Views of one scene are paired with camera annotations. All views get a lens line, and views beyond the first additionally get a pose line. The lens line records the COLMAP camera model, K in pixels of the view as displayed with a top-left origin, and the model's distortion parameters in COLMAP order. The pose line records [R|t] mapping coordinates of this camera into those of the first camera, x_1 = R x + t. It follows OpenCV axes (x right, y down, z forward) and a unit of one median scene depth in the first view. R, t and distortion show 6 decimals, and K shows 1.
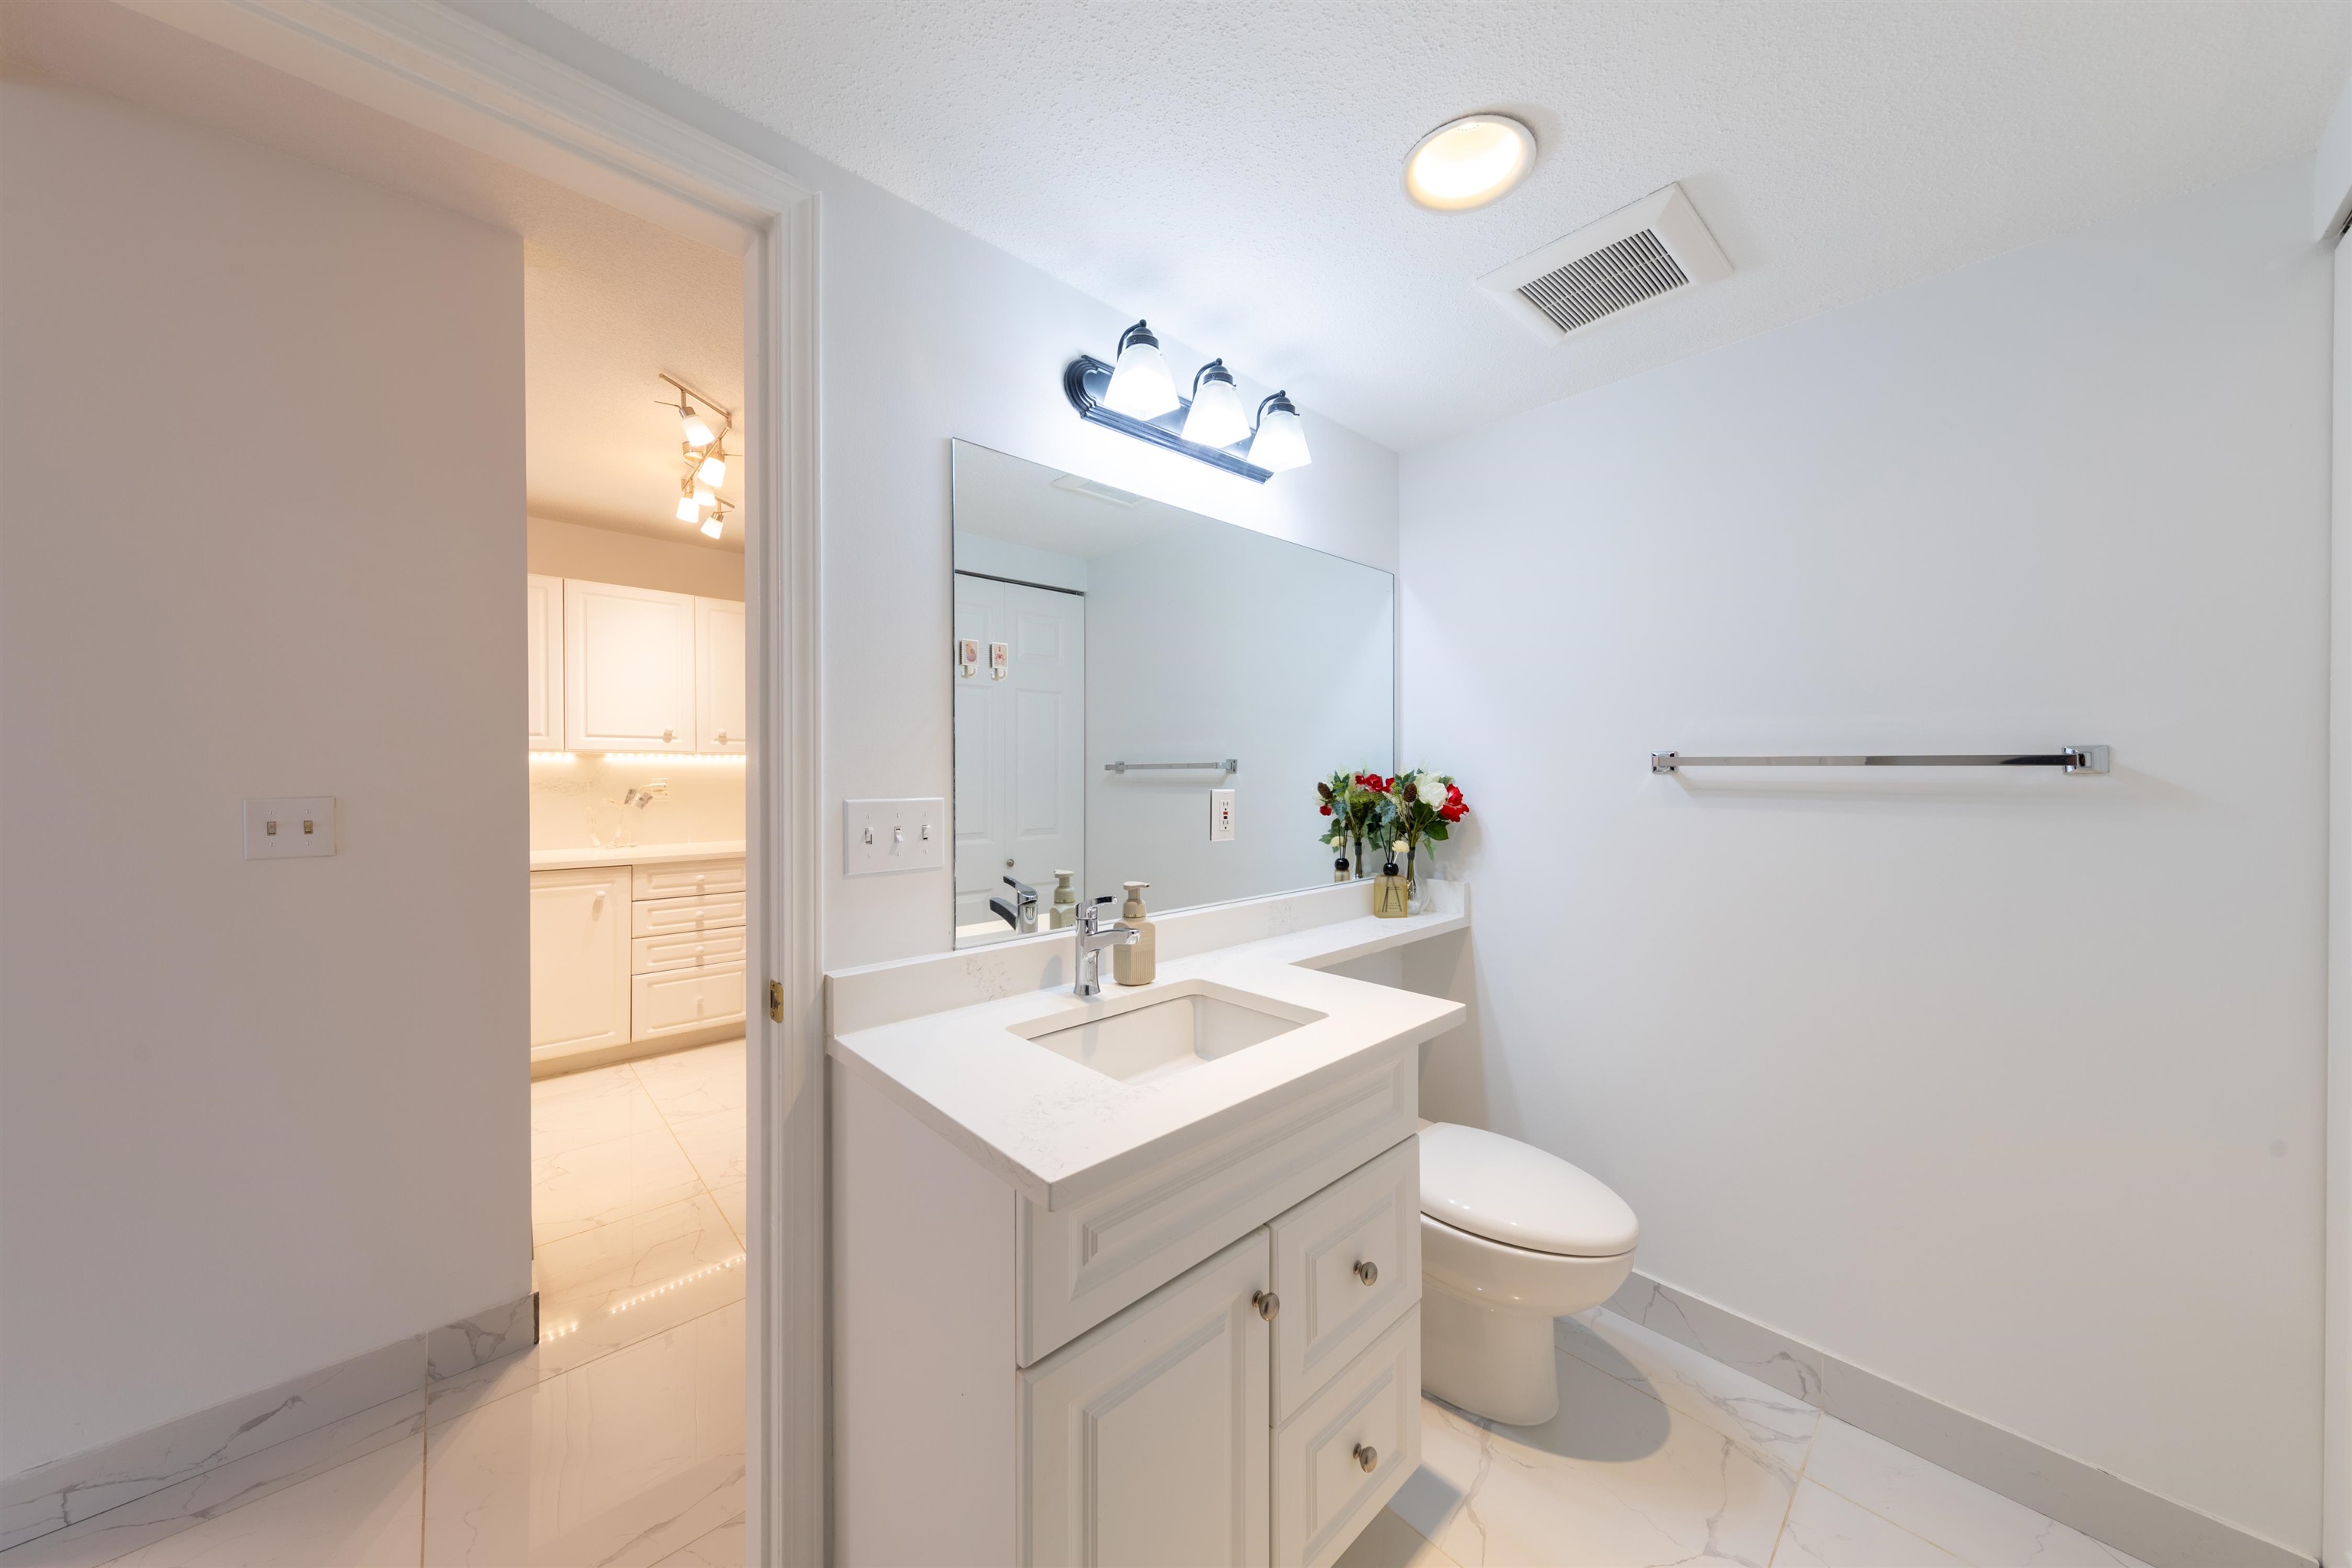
lens RADIAL K [[799.1, 0, 1180.1], [0, 799.1, 776.9], [0, 0, 1]] dist [0.011651, 0.000027]
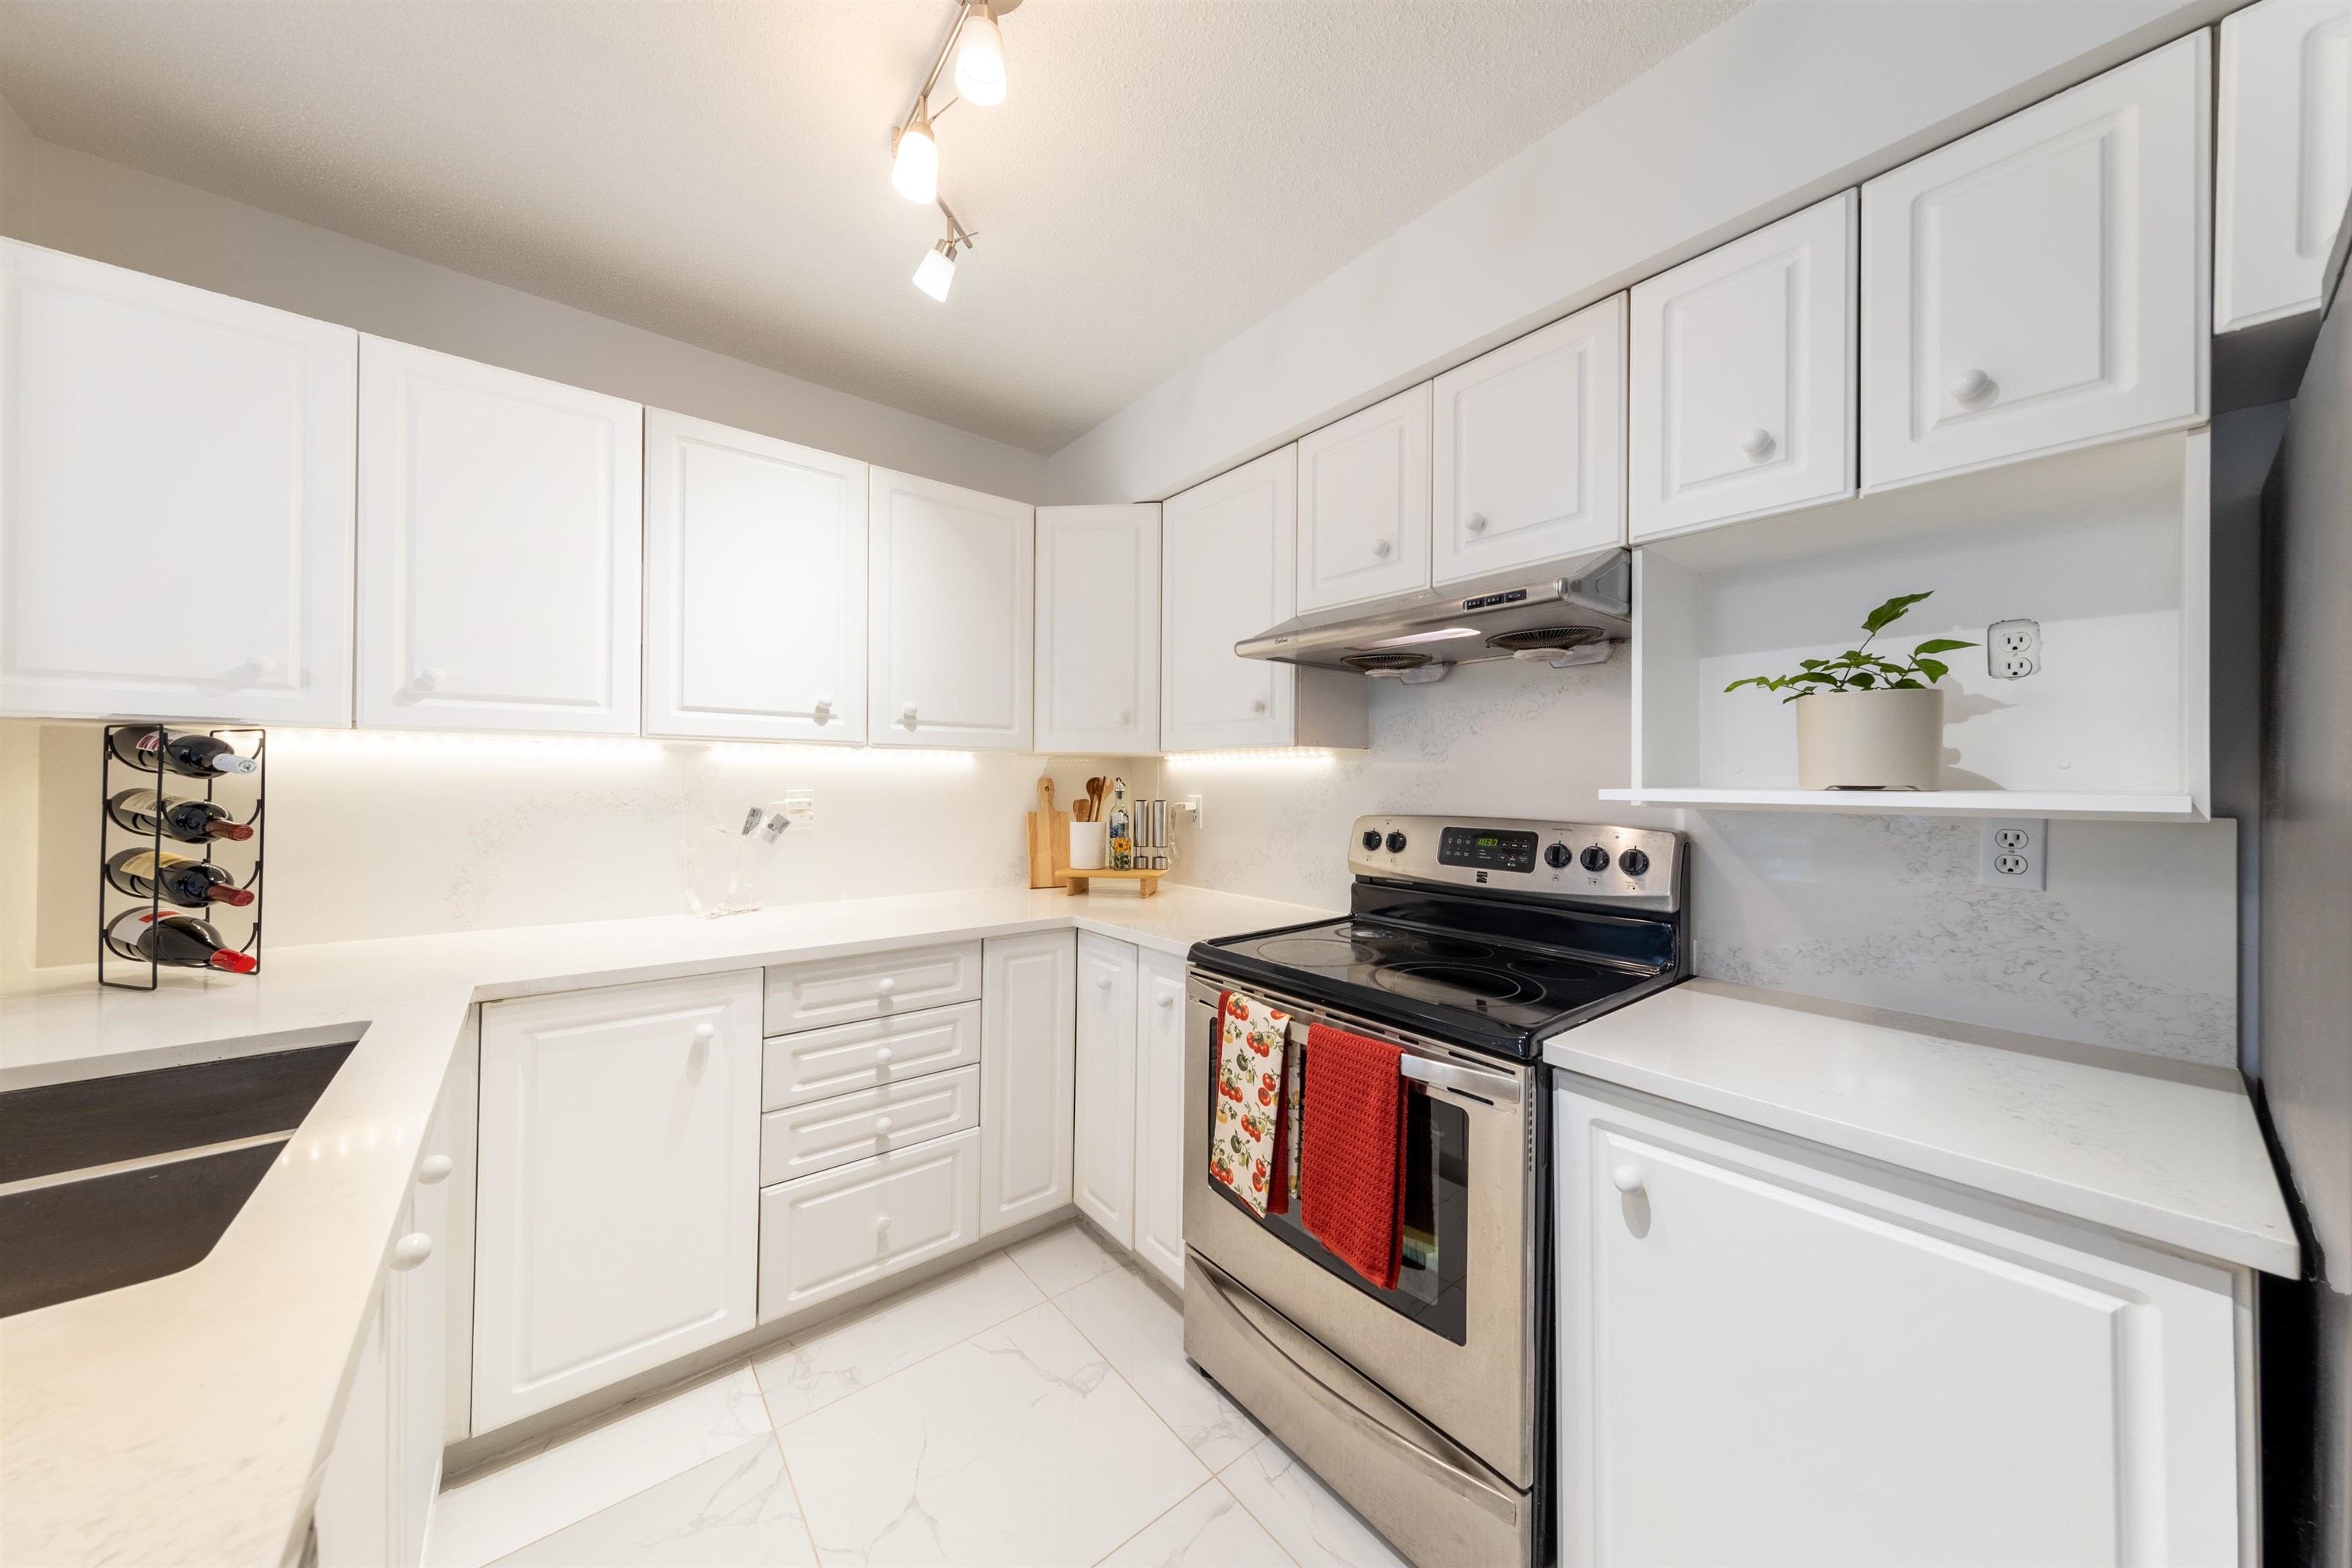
lens RADIAL K [[772.2, 0, 1177.5], [0, 772.2, 777.8], [0, 0, 1]] dist [0.010872, -0.003746]
pose [[0.997907, 0.007046, -0.064279, -0.378247], [-0.007845, 0.999895, -0.012198, -0.002255], [0.064187, 0.012677, 0.997857, 0.511257]]
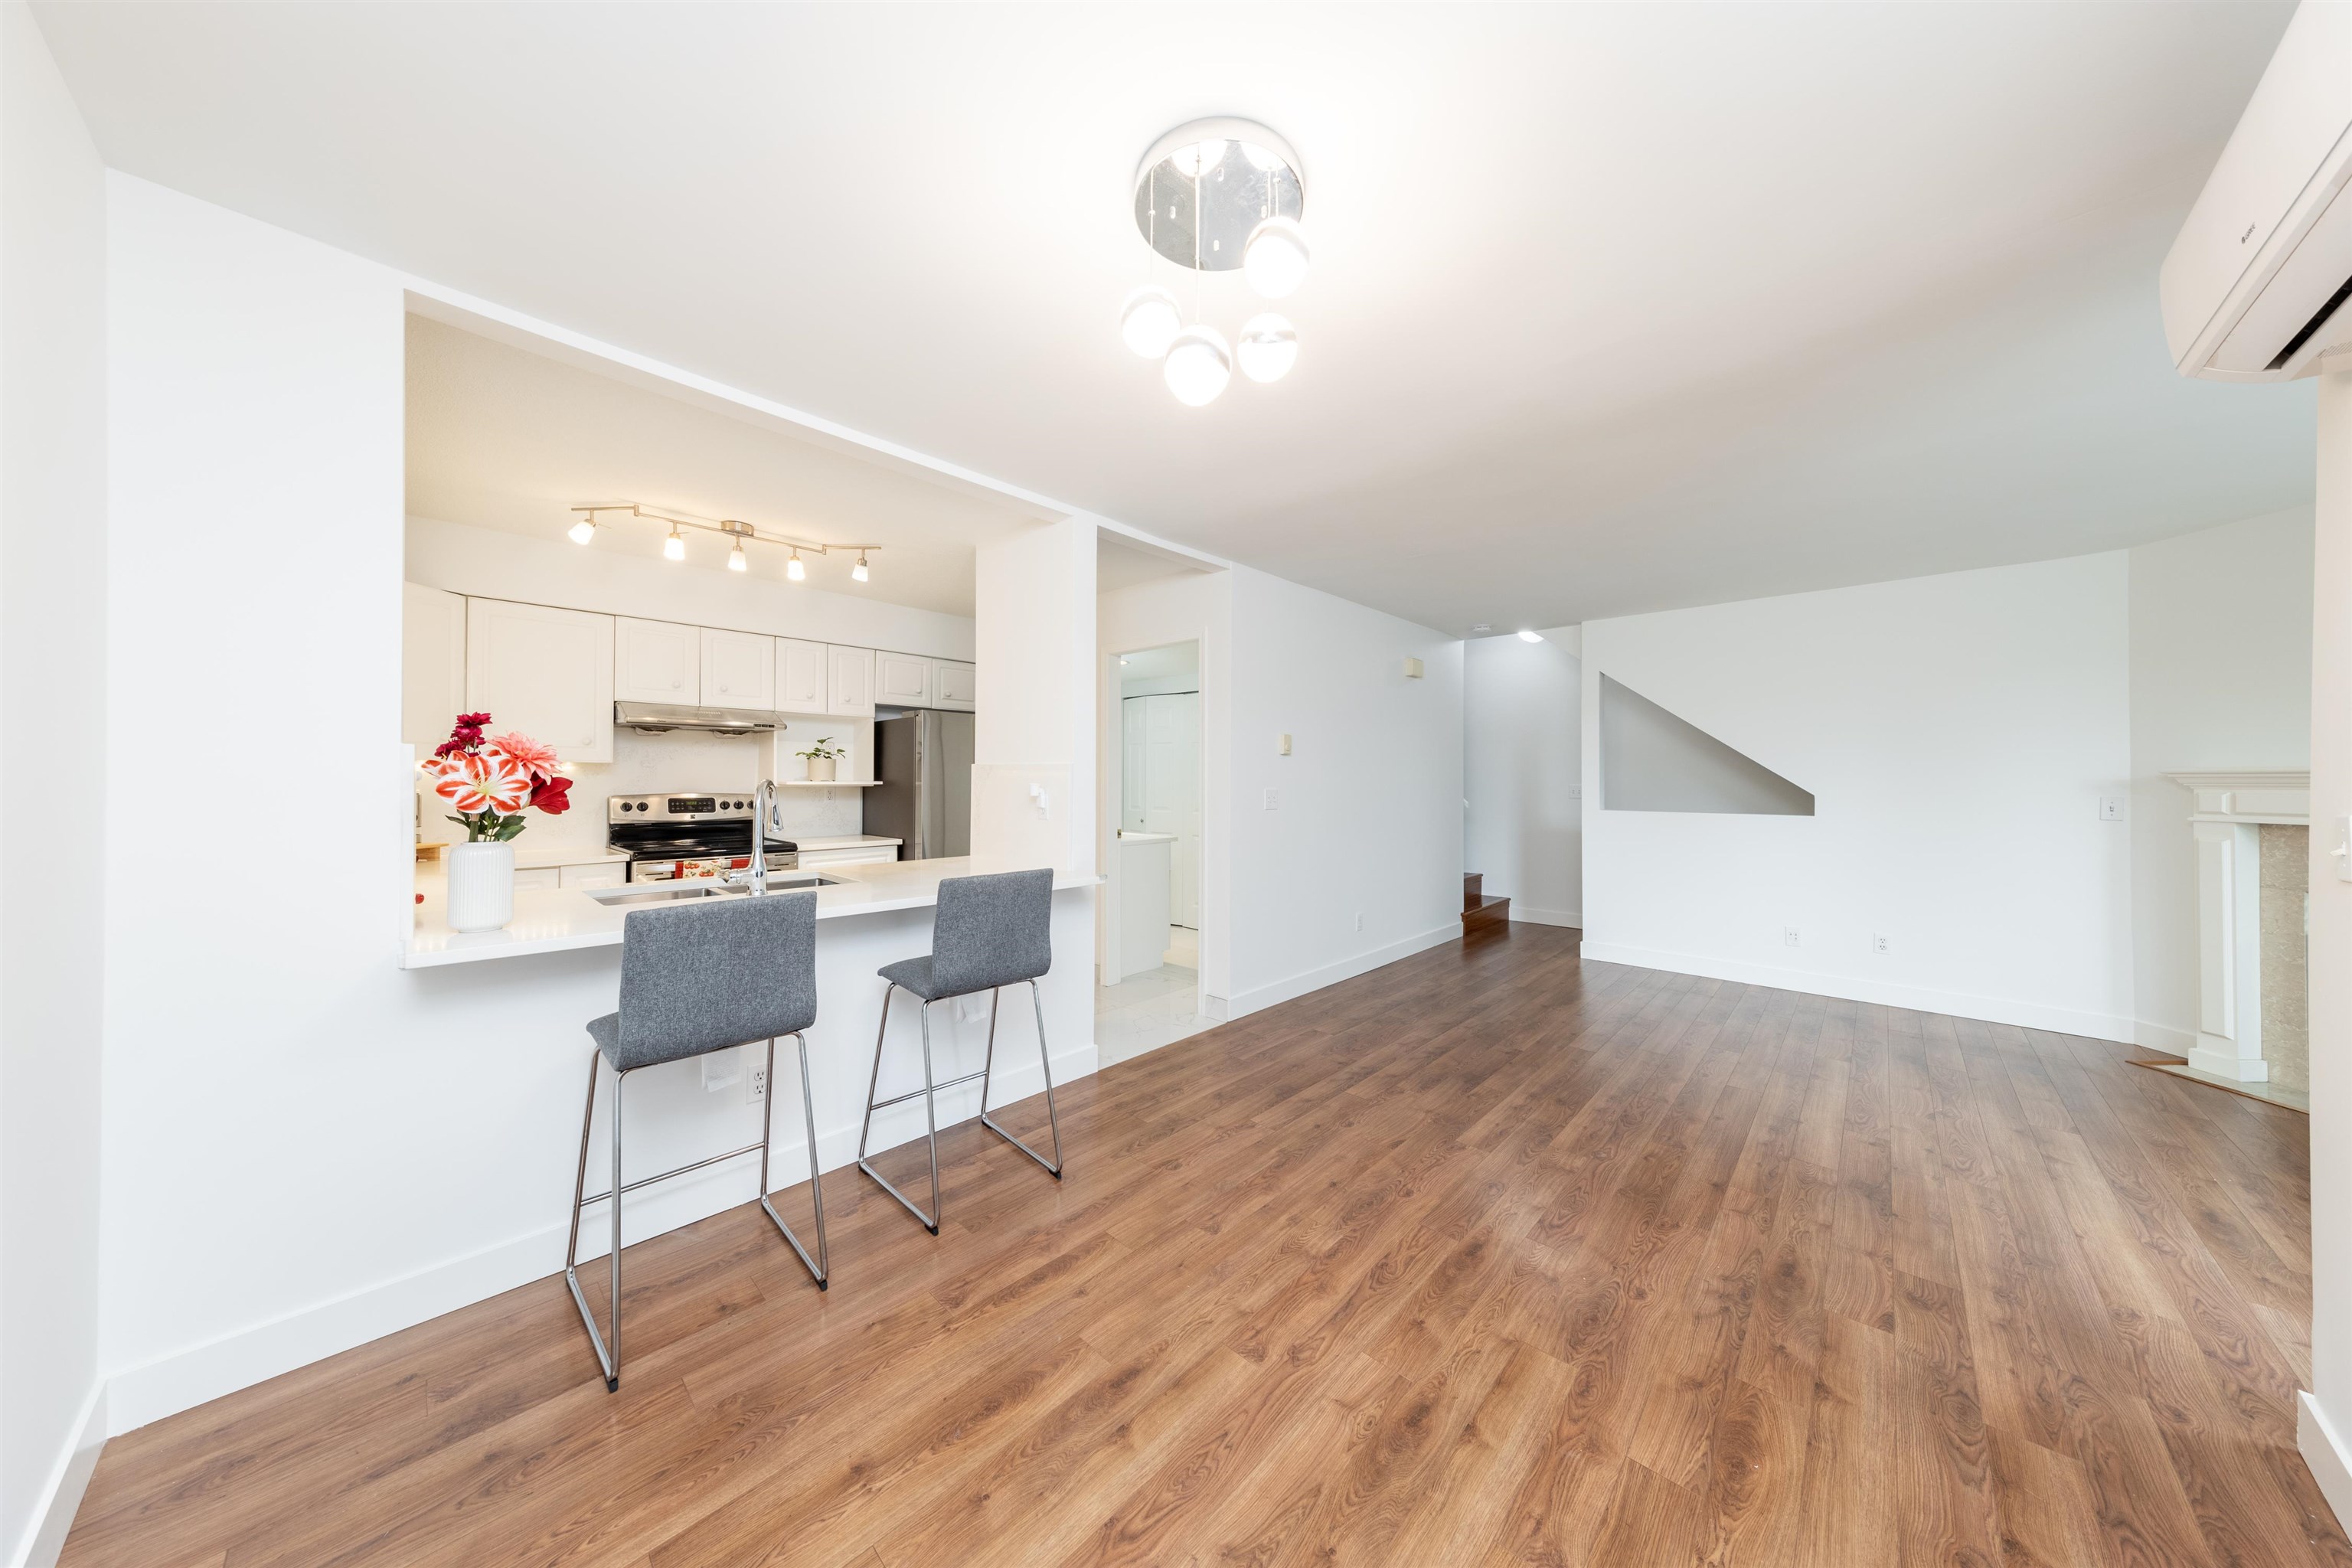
lens RADIAL K [[733.1, 0, 1176.0], [0, 733.1, 784.0], [0, 0, 1]] dist [0.004669, -0.000181]
pose [[-0.061709, -0.006979, 0.998070, -1.433572], [0.006025, 0.999955, 0.007365, -0.003534], [-0.998076, 0.006468, -0.061665, 0.308003]]
